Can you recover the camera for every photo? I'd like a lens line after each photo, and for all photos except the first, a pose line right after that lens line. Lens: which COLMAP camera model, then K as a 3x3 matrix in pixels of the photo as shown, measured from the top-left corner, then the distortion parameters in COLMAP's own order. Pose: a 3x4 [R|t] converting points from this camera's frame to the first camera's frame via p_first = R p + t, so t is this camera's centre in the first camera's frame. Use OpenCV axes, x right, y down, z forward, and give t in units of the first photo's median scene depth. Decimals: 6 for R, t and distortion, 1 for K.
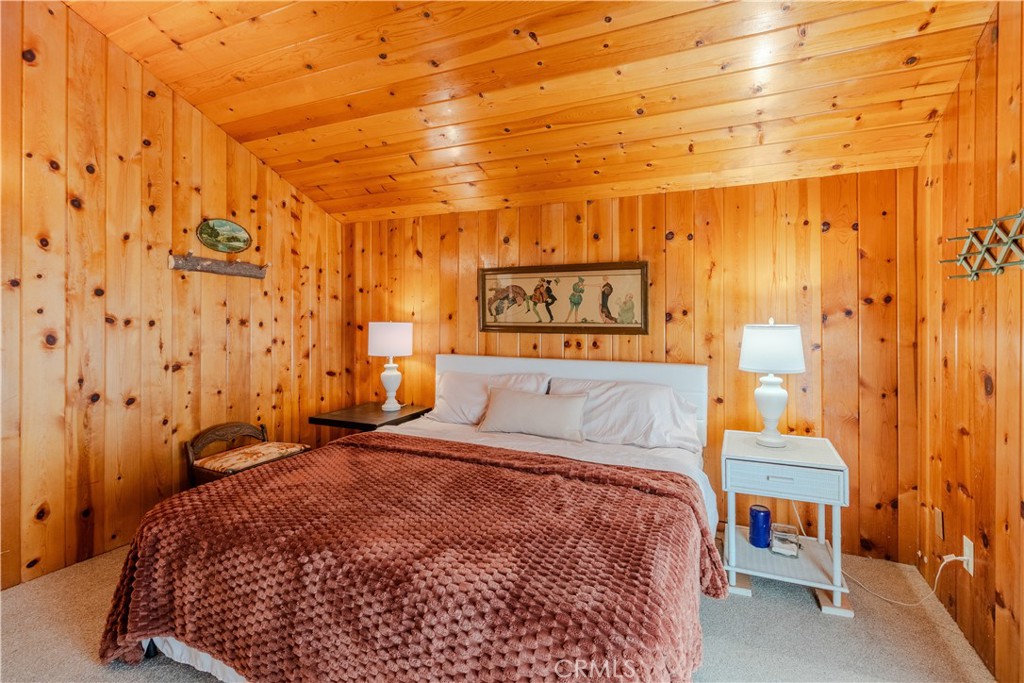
lens RADIAL K [[472.2, 0, 542.8], [0, 472.2, 322.0], [0, 0, 1]] dist [0.006813, -0.000634]
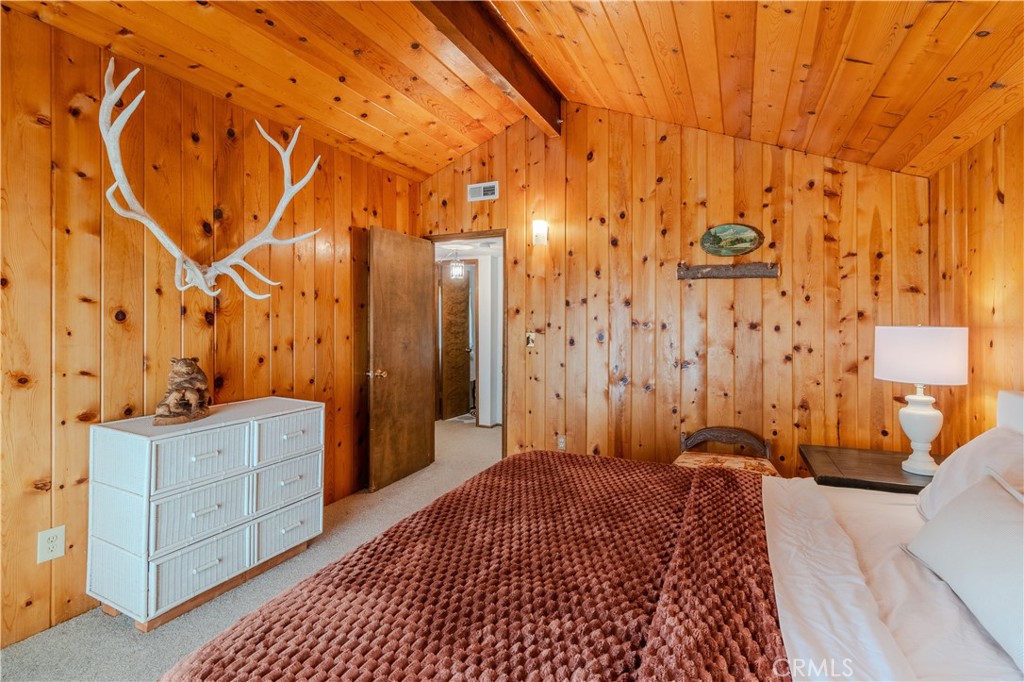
lens RADIAL K [[472.2, 0, 513.2], [0, 472.2, 316.8], [0, 0, 1]] dist [0.006813, -0.000634]
pose [[-0.040647, -0.016444, -0.999038, 0.321342], [-0.001722, 0.999864, -0.016388, -0.001101], [0.999172, 0.001054, -0.040670, 0.537499]]
